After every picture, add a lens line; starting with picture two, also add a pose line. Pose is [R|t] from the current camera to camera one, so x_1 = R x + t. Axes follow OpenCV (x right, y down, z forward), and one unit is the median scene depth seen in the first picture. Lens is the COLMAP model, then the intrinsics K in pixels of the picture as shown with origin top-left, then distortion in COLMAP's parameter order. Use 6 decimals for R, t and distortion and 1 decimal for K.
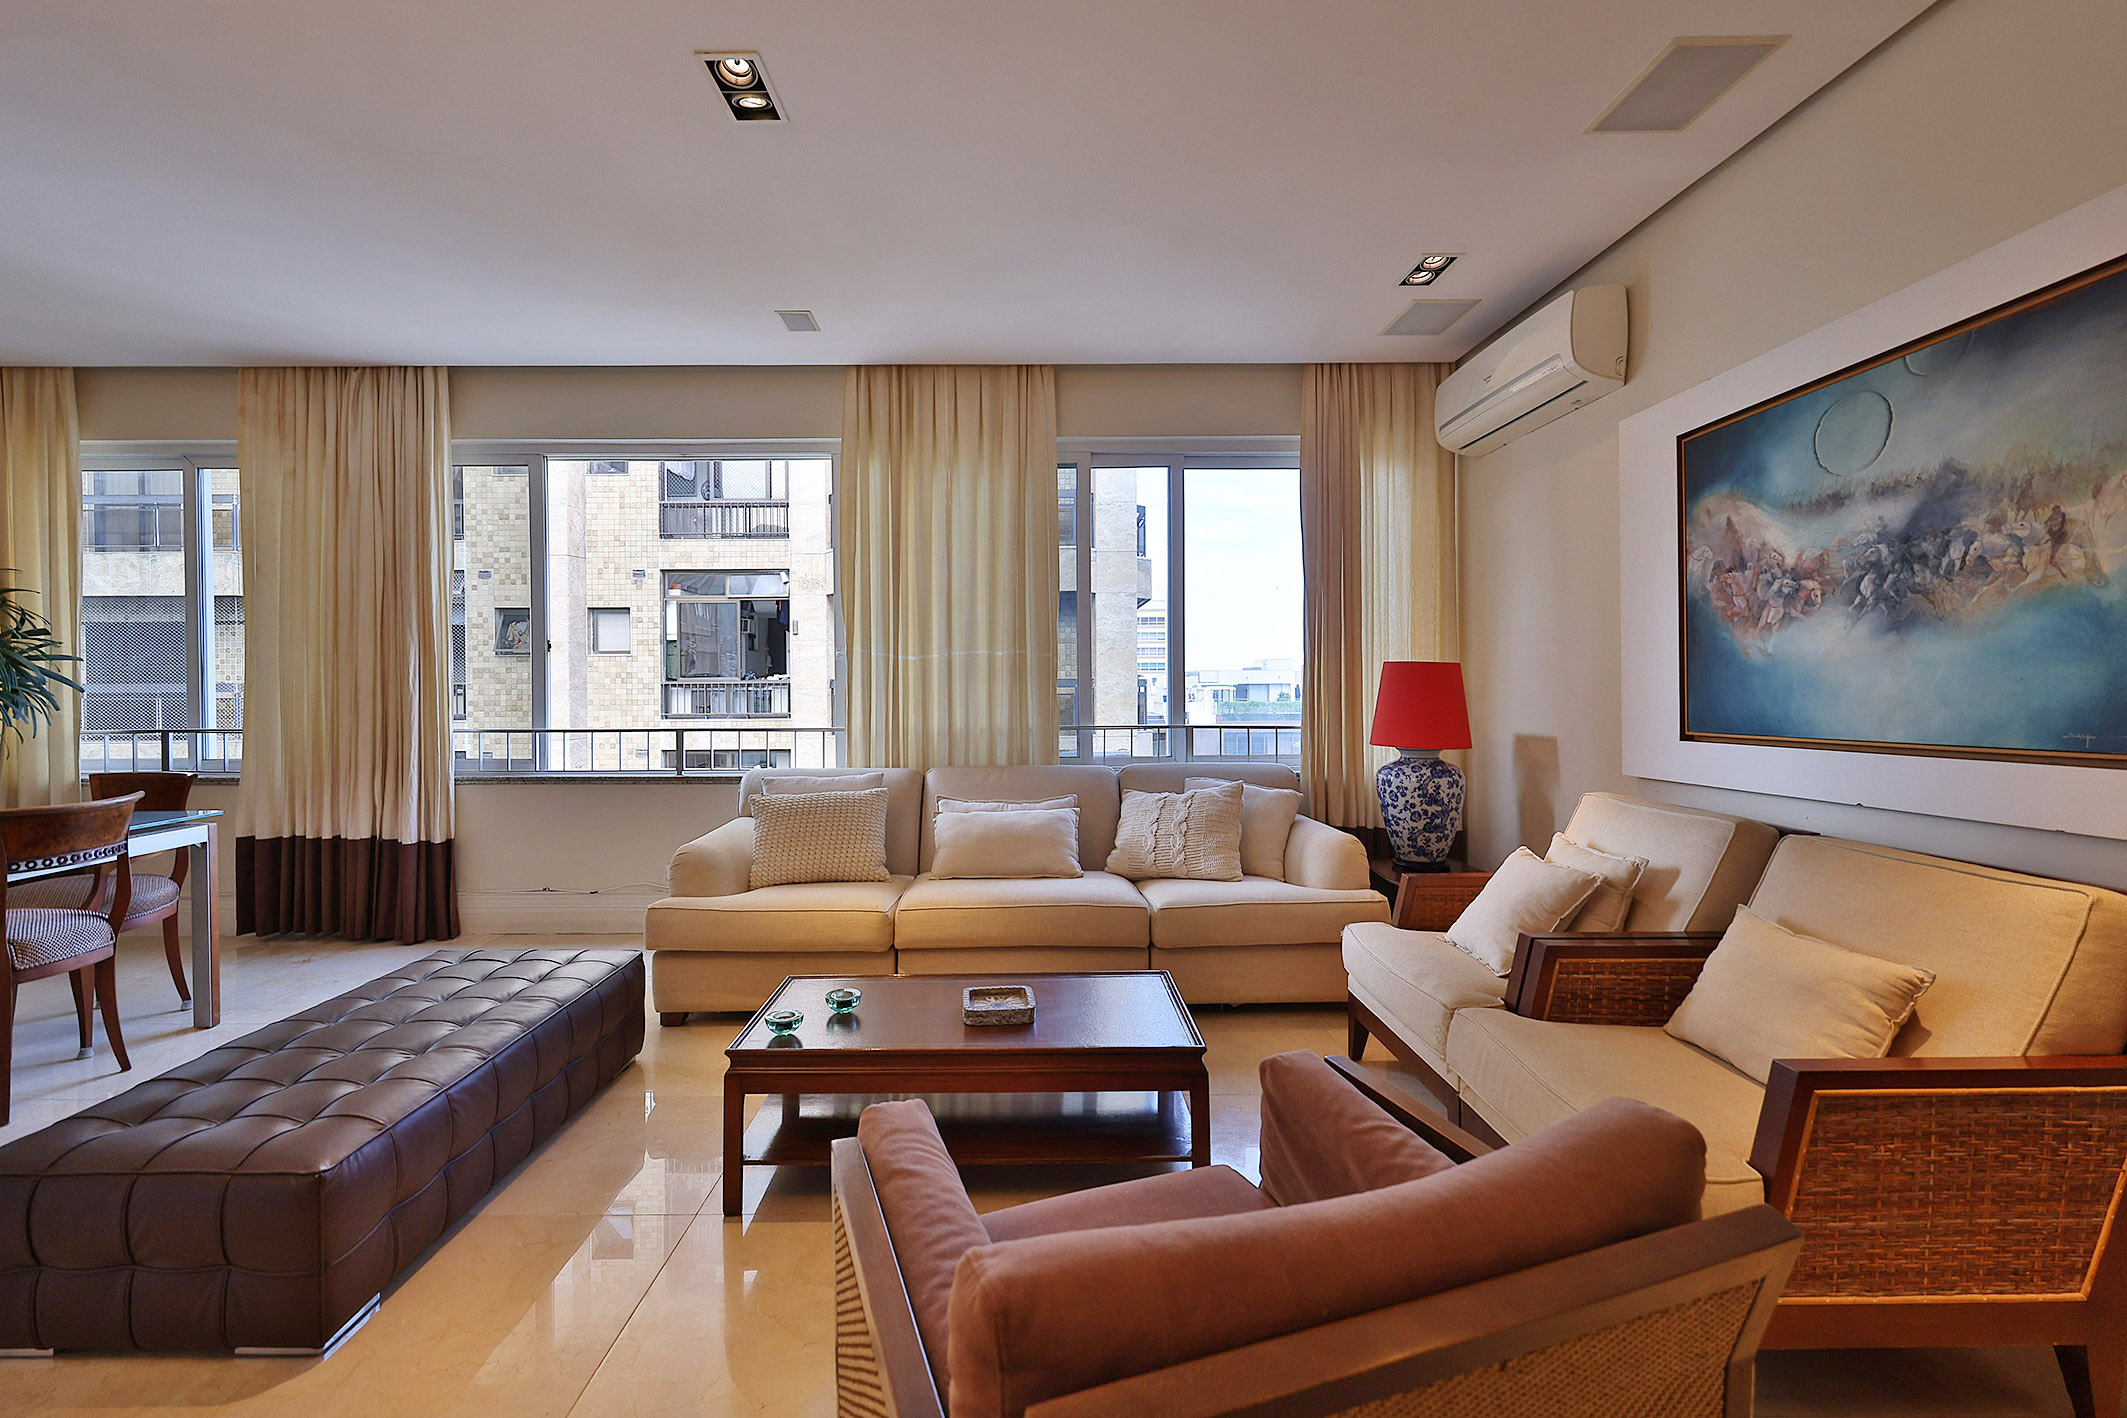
lens RADIAL K [[919.1, 0, 1044.5], [0, 919.1, 690.0], [0, 0, 1]] dist [0.000285, -0.000693]
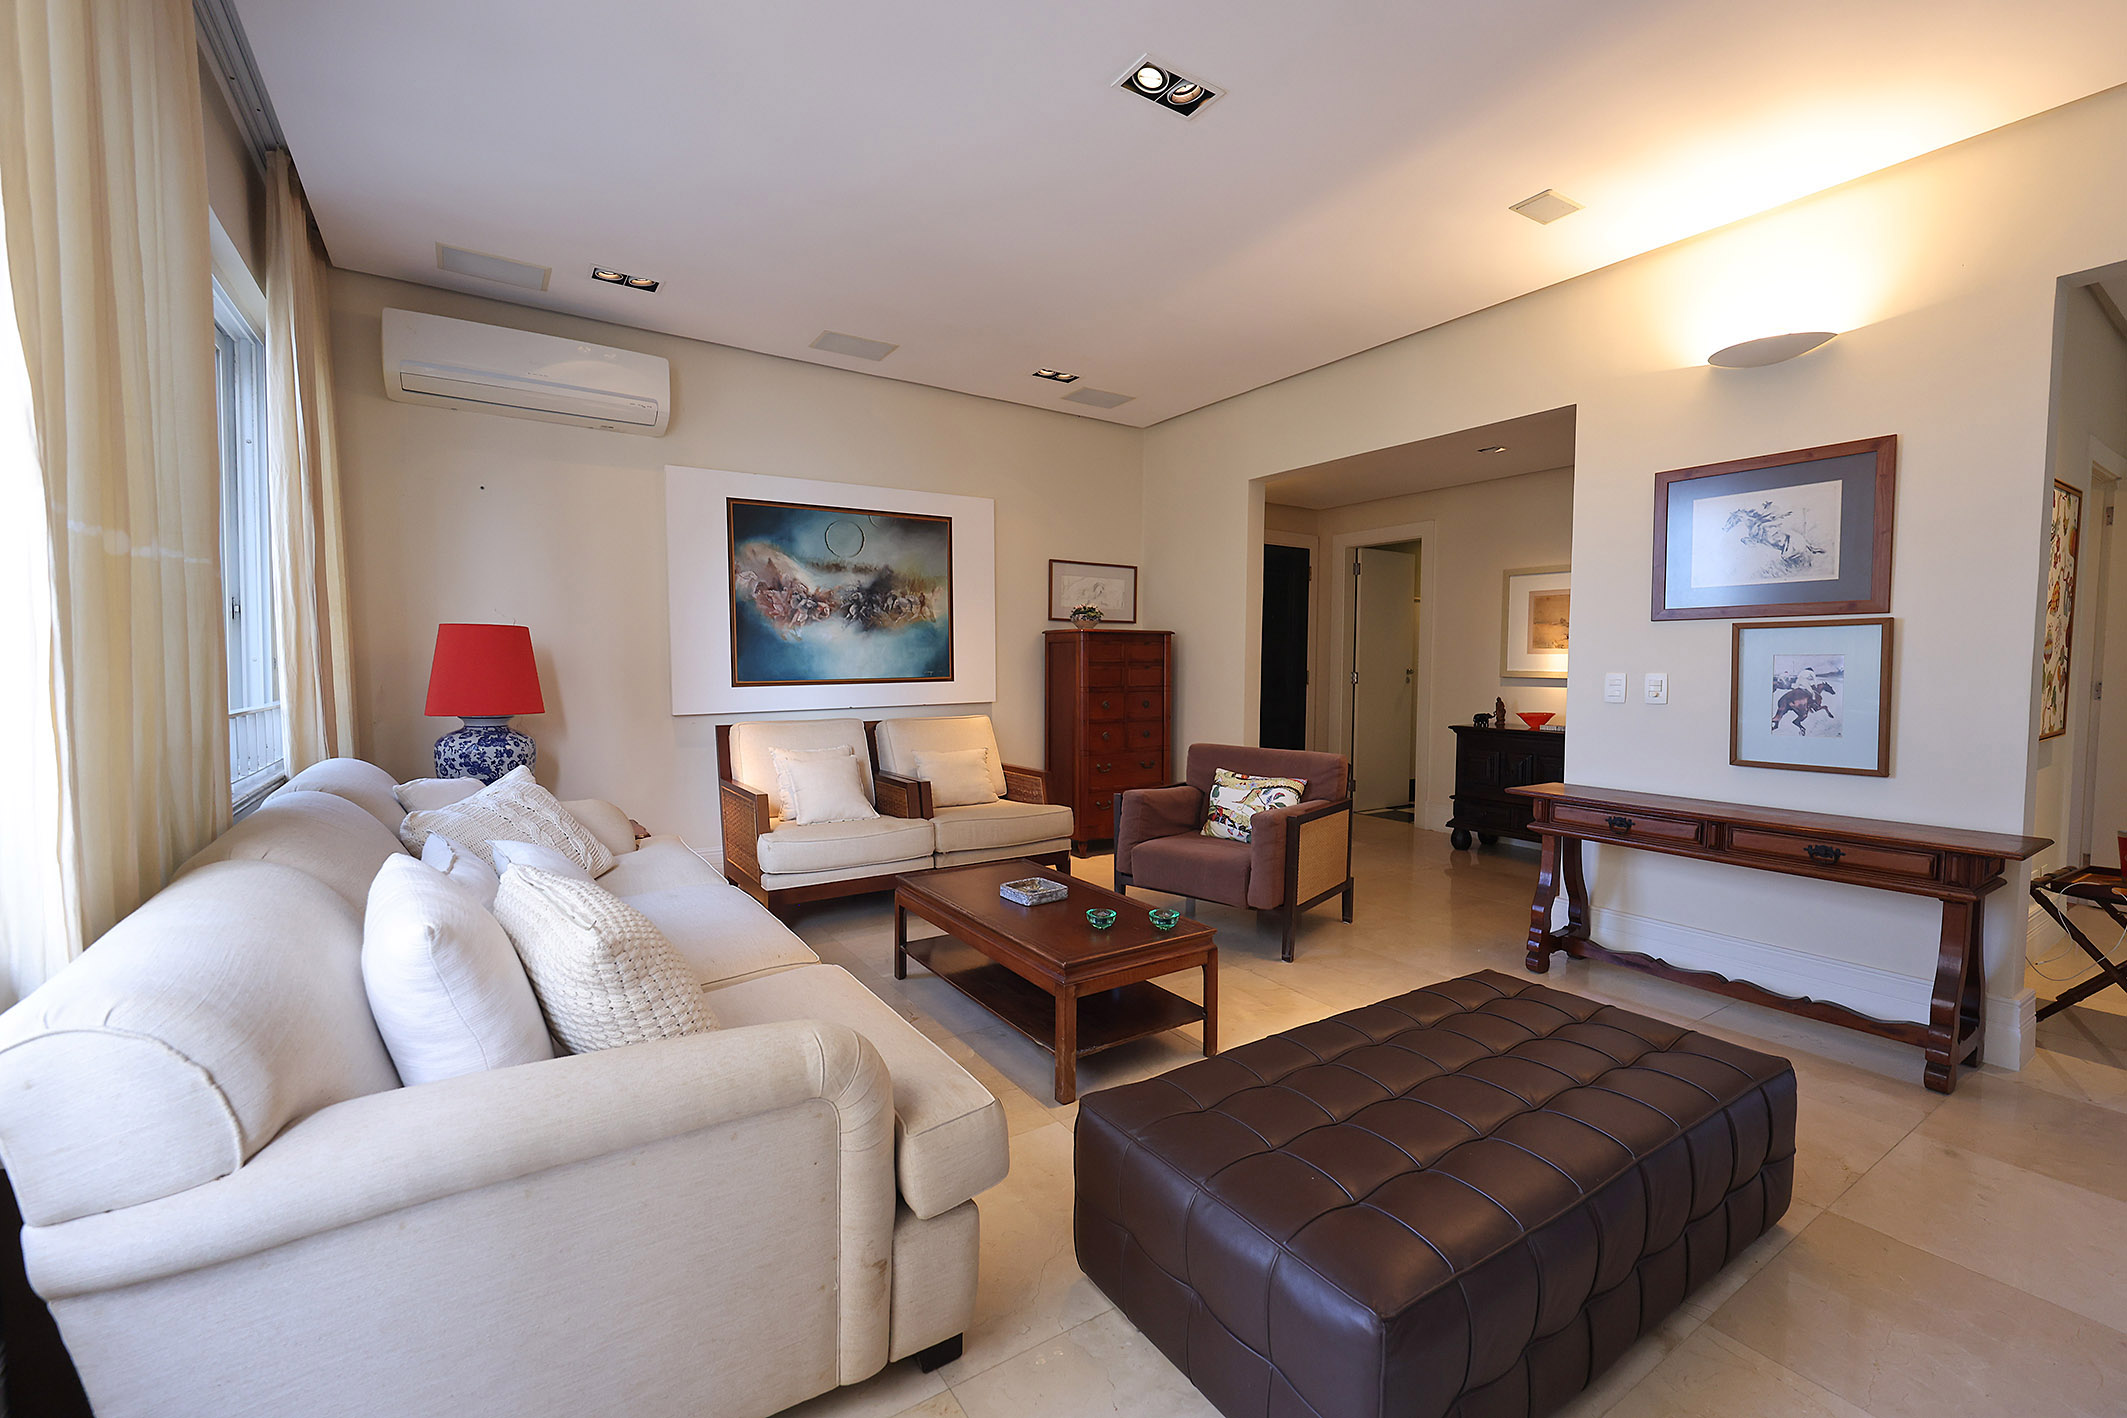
lens RADIAL K [[879.5, 0, 1054.7], [0, 879.5, 699.6], [0, 0, 1]] dist [0.001552, 0.000744]
pose [[-0.543504, -0.035441, 0.838658, -0.757481], [0.003092, 0.999017, 0.044221, 0.007534], [-0.839401, 0.026628, -0.542860, 1.128457]]
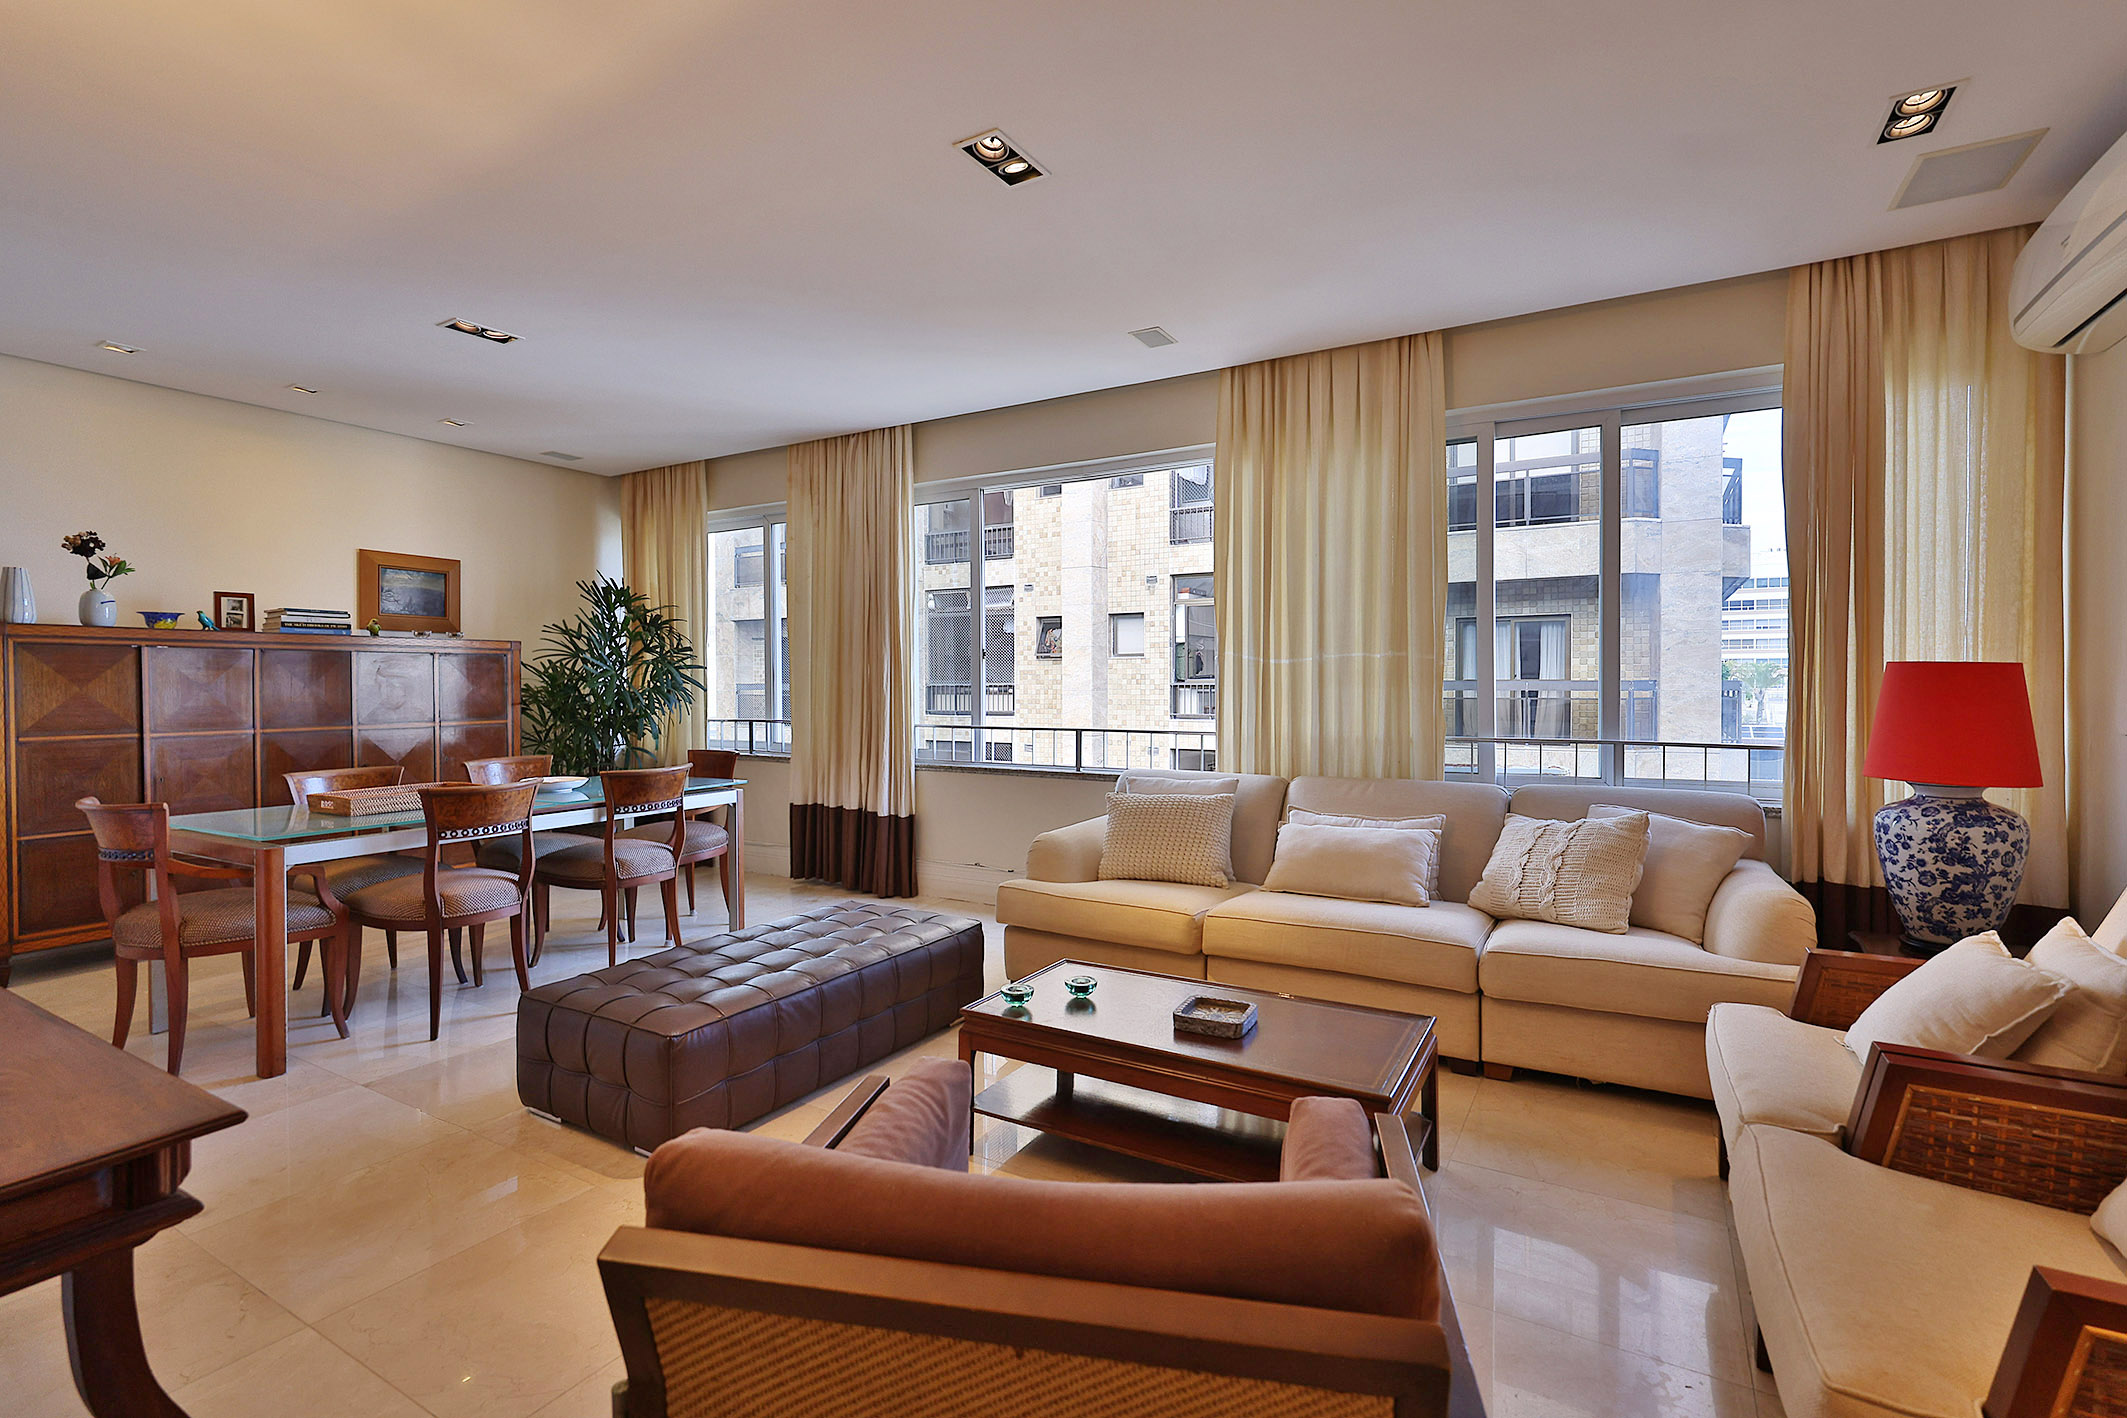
lens RADIAL K [[971.5, 0, 1078.0], [0, 971.5, 695.1], [0, 0, 1]] dist [0.000932, -0.000342]
pose [[0.861003, 0.008402, -0.508531, 0.238278], [-0.006107, 0.999962, 0.006182, -0.005718], [0.508564, -0.002217, 0.861021, 0.016286]]
